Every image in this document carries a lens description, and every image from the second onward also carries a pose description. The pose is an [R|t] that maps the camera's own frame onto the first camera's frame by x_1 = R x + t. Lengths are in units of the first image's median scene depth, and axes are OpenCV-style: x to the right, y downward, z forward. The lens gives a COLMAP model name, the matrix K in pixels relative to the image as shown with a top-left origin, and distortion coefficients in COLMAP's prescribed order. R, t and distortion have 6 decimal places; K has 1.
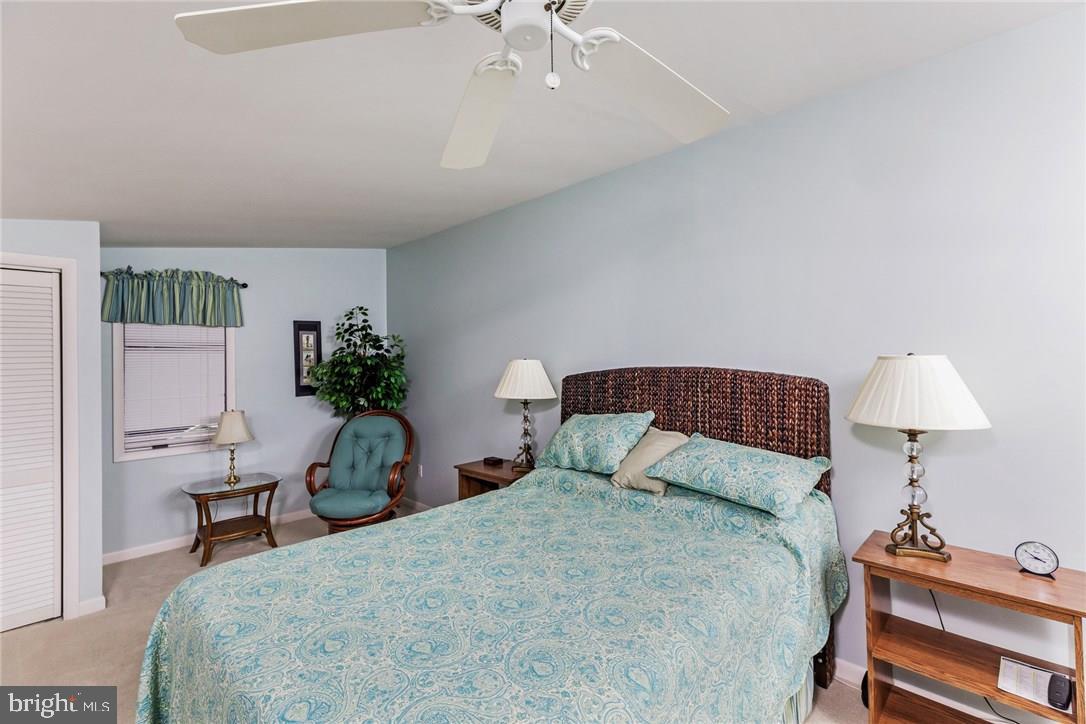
lens RADIAL K [[487.1, 0, 540.1], [0, 487.1, 358.5], [0, 0, 1]] dist [0.005309, -0.000067]
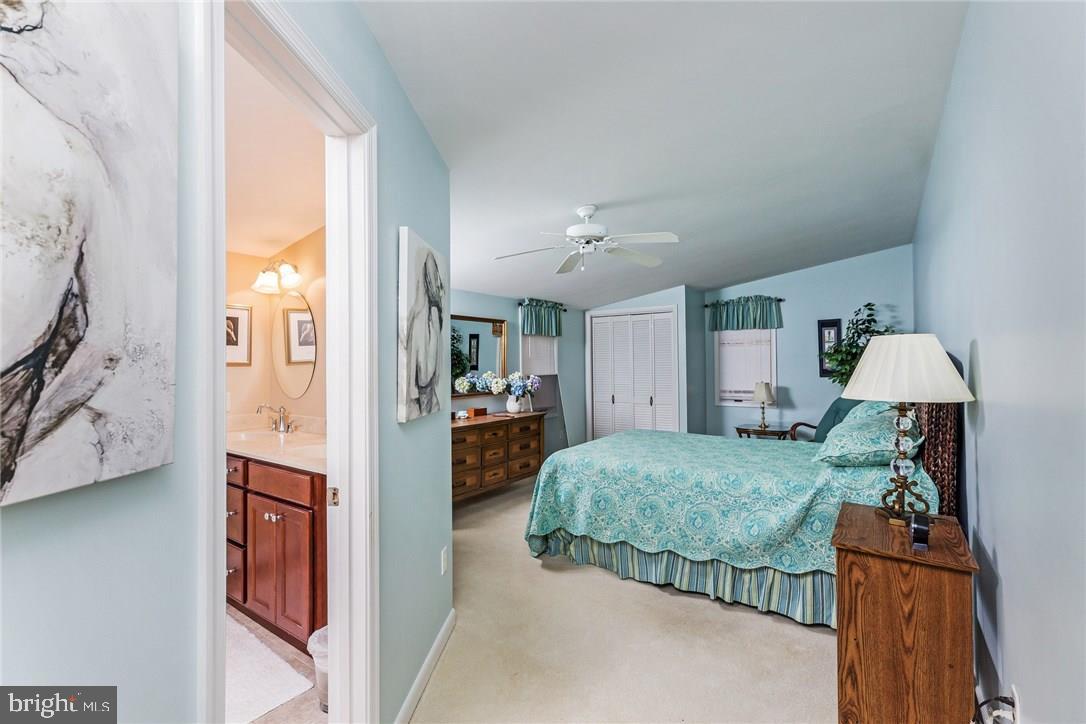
lens RADIAL K [[487.1, 0, 540.1], [0, 487.1, 358.5], [0, 0, 1]] dist [0.005309, -0.000067]
pose [[0.191748, 0.006064, -0.981425, 0.695351], [0.011559, 0.999898, 0.008437, 0.007789], [0.981376, -0.012962, 0.191659, -0.008958]]
